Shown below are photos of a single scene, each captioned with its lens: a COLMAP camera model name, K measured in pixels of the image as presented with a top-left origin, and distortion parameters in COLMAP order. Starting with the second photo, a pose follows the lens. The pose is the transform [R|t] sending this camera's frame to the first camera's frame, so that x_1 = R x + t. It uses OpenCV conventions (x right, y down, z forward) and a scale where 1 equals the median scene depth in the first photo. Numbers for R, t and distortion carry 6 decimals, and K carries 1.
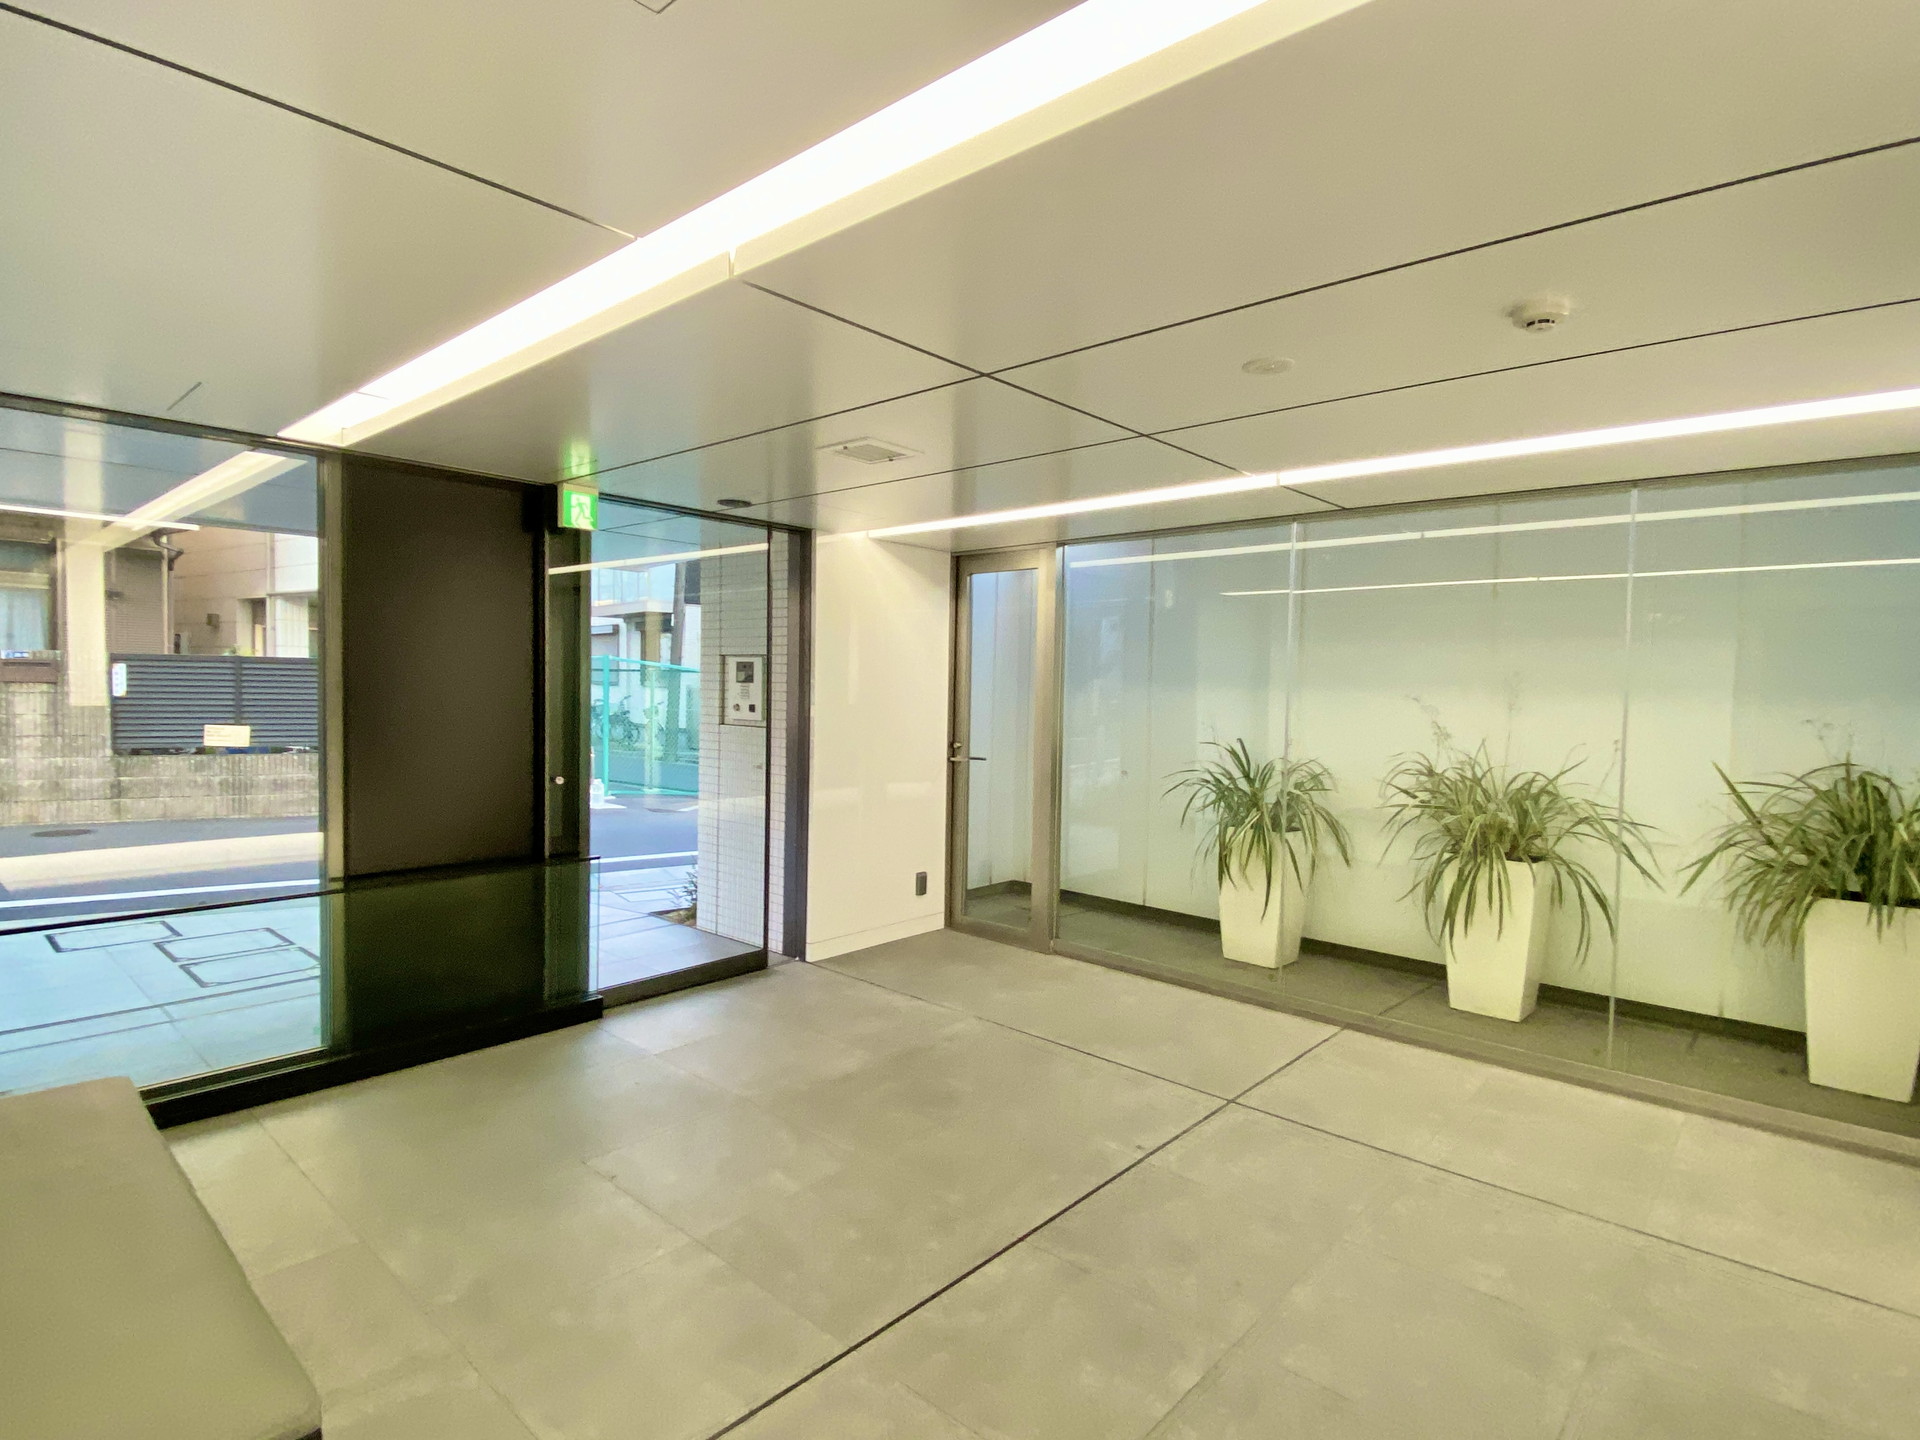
lens RADIAL K [[991.9, 0, 960.0], [0, 991.9, 720.0], [0, 0, 1]] dist [-0.007379, -0.000313]
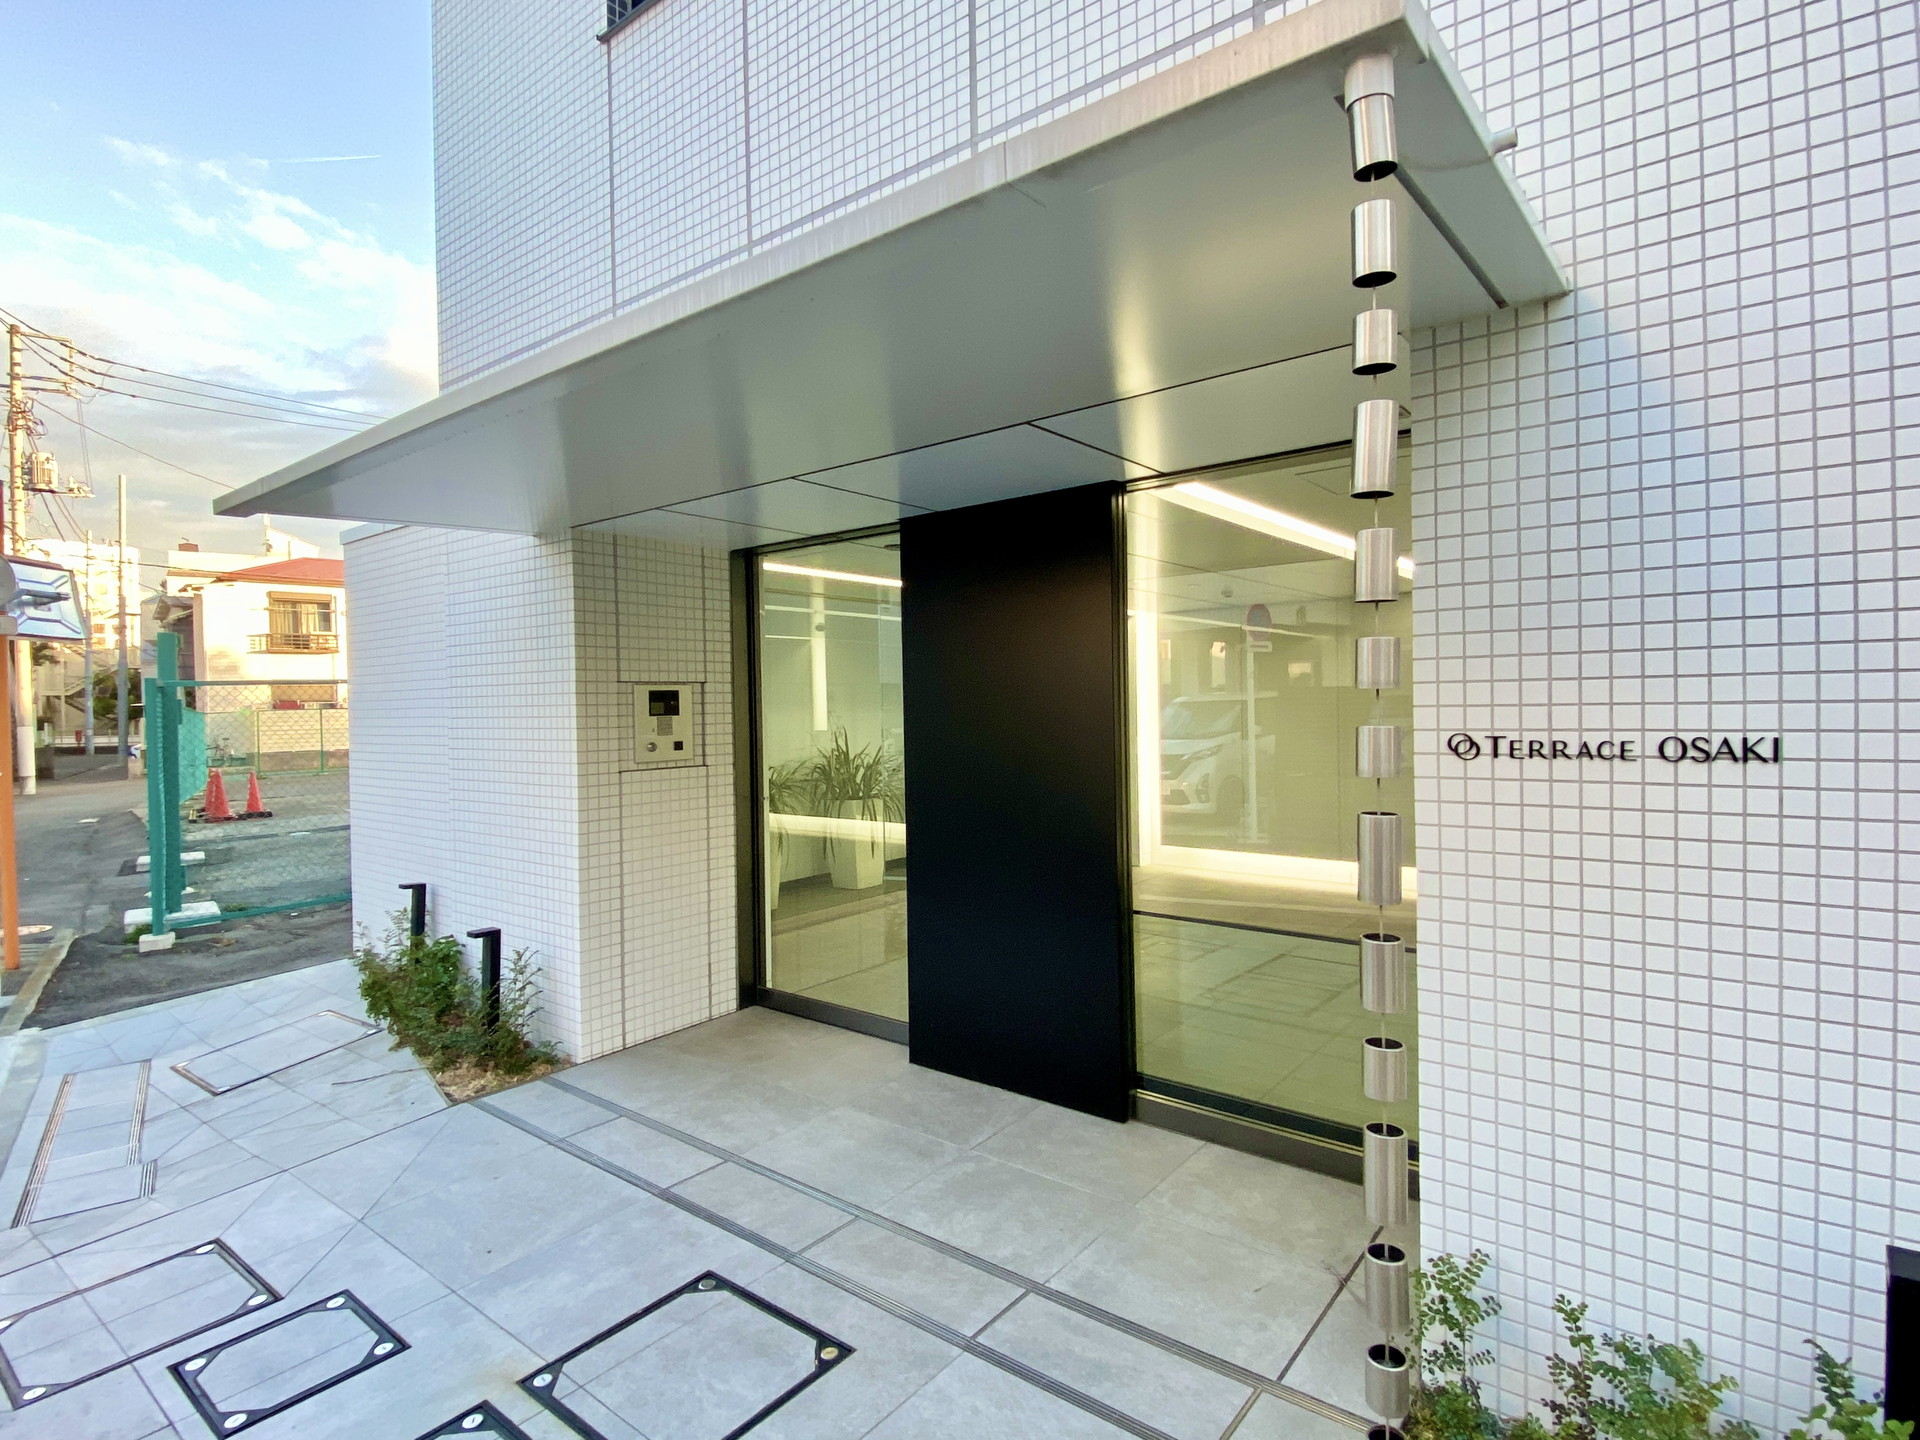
lens RADIAL K [[952.4, 0, 995.7], [0, 952.4, 724.4], [0, 0, 1]] dist [0.000641, -0.018914]
pose [[-0.102257, -0.036550, 0.994086, -1.043390], [0.051151, 0.997810, 0.041949, -0.050203], [-0.993442, 0.055138, -0.100163, 0.811557]]
